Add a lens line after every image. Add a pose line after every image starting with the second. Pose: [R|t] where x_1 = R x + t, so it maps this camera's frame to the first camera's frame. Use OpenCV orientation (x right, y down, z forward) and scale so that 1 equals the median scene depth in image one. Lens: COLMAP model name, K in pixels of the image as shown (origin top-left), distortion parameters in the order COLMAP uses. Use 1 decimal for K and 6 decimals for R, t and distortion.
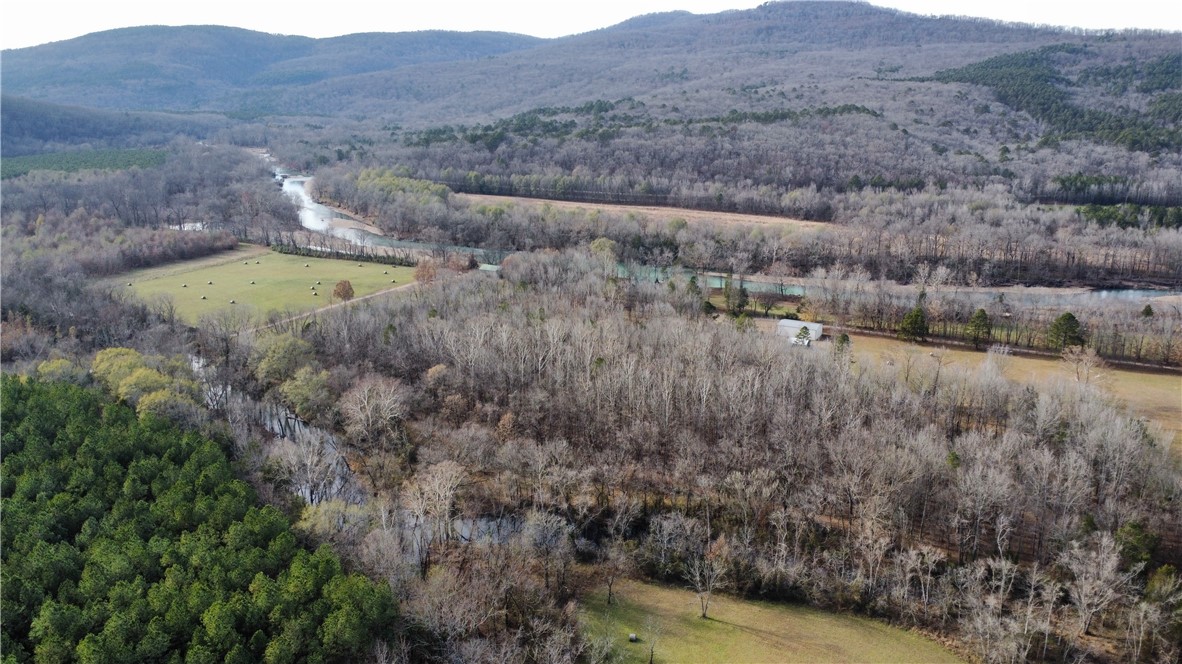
lens RADIAL K [[888.7, 0, 592.4], [0, 888.7, 332.2], [0, 0, 1]] dist [0.008842, -0.013203]
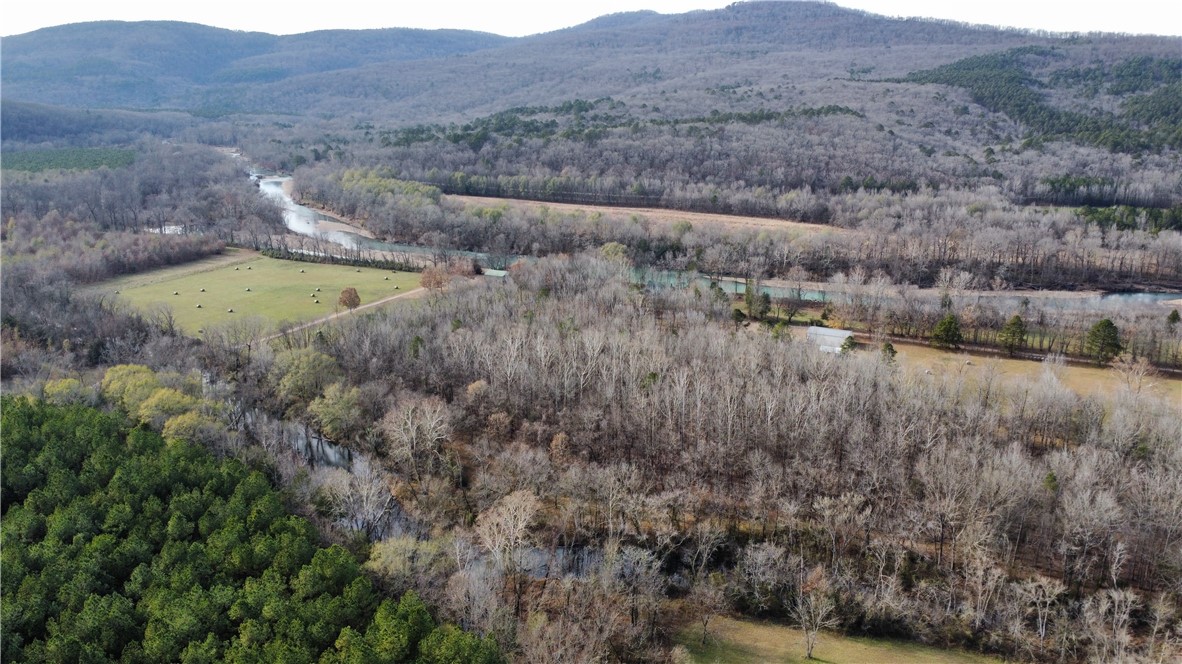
lens RADIAL K [[888.7, 0, 592.5], [0, 888.7, 331.3], [0, 0, 1]] dist [0.008842, -0.013203]
pose [[0.999093, -0.006322, 0.042115, -0.048522], [0.006329, 0.999980, -0.000025, -0.007966], [-0.042114, 0.000291, 0.999113, 0.027526]]
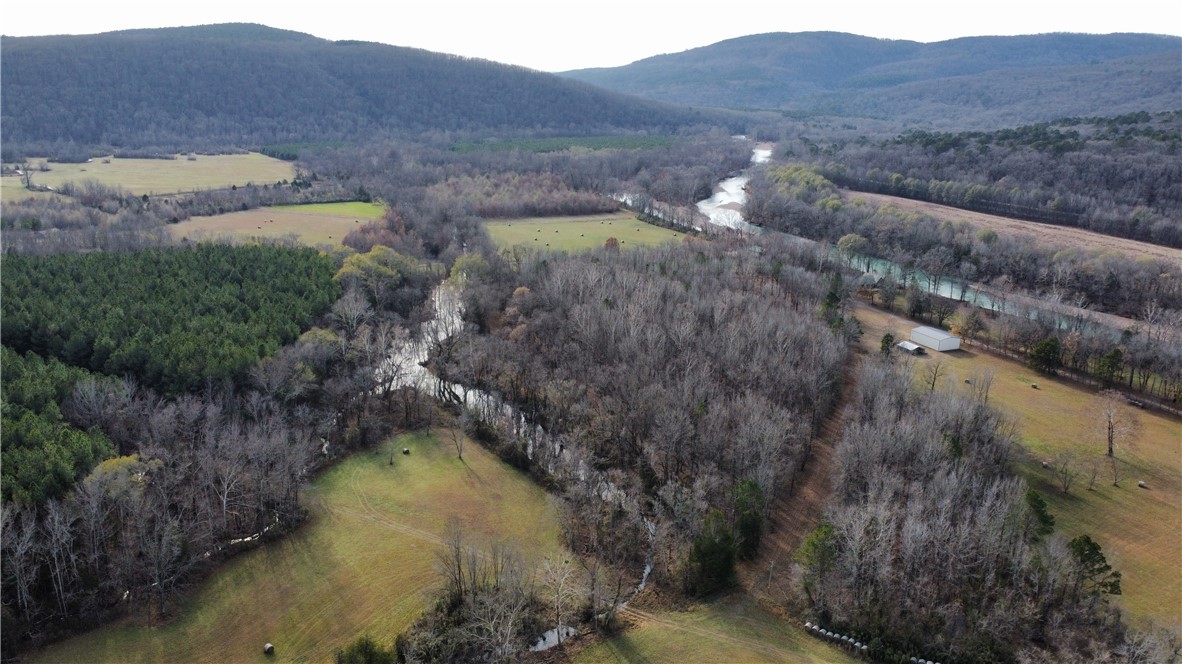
lens RADIAL K [[888.7, 0, 588.6], [0, 888.7, 329.6], [0, 0, 1]] dist [0.008842, -0.013203]
pose [[0.778508, 0.185729, -0.599524, 0.377564], [-0.190241, 0.980105, 0.056595, 0.002707], [0.598108, 0.069994, 0.798353, -0.000298]]
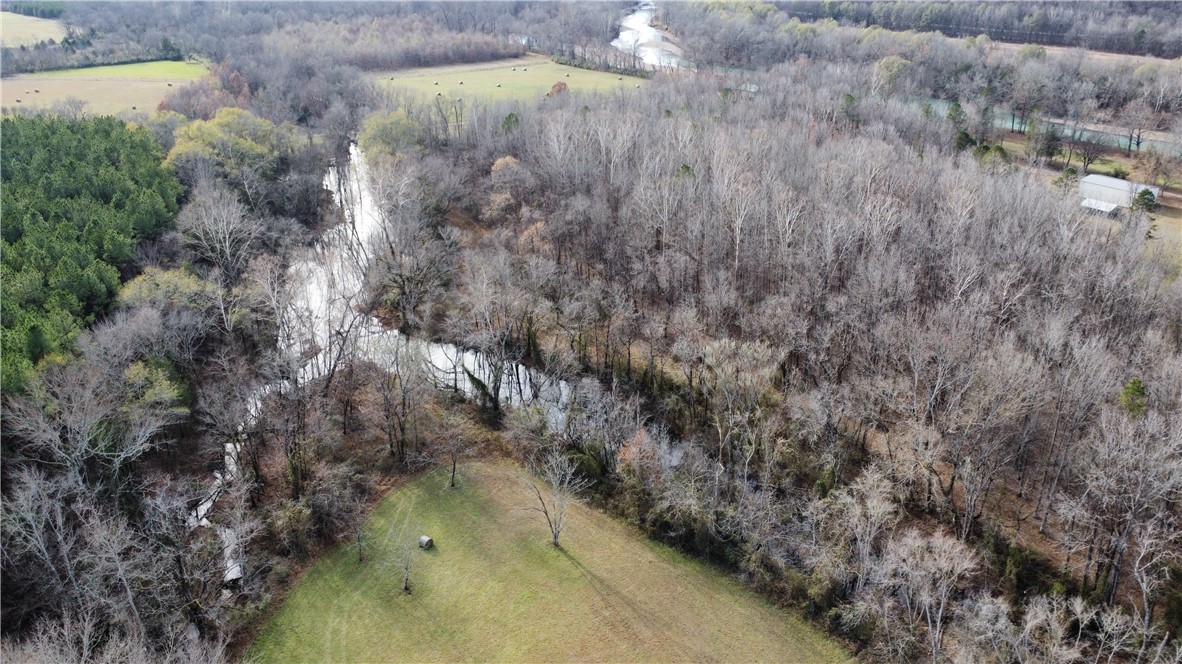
lens RADIAL K [[888.7, 0, 591.6], [0, 888.7, 332.5], [0, 0, 1]] dist [0.008842, -0.013203]
pose [[0.888683, 0.183310, -0.420285, 0.133531], [-0.120193, 0.977688, 0.172280, 0.023337], [0.442488, -0.102587, 0.890887, 0.166834]]
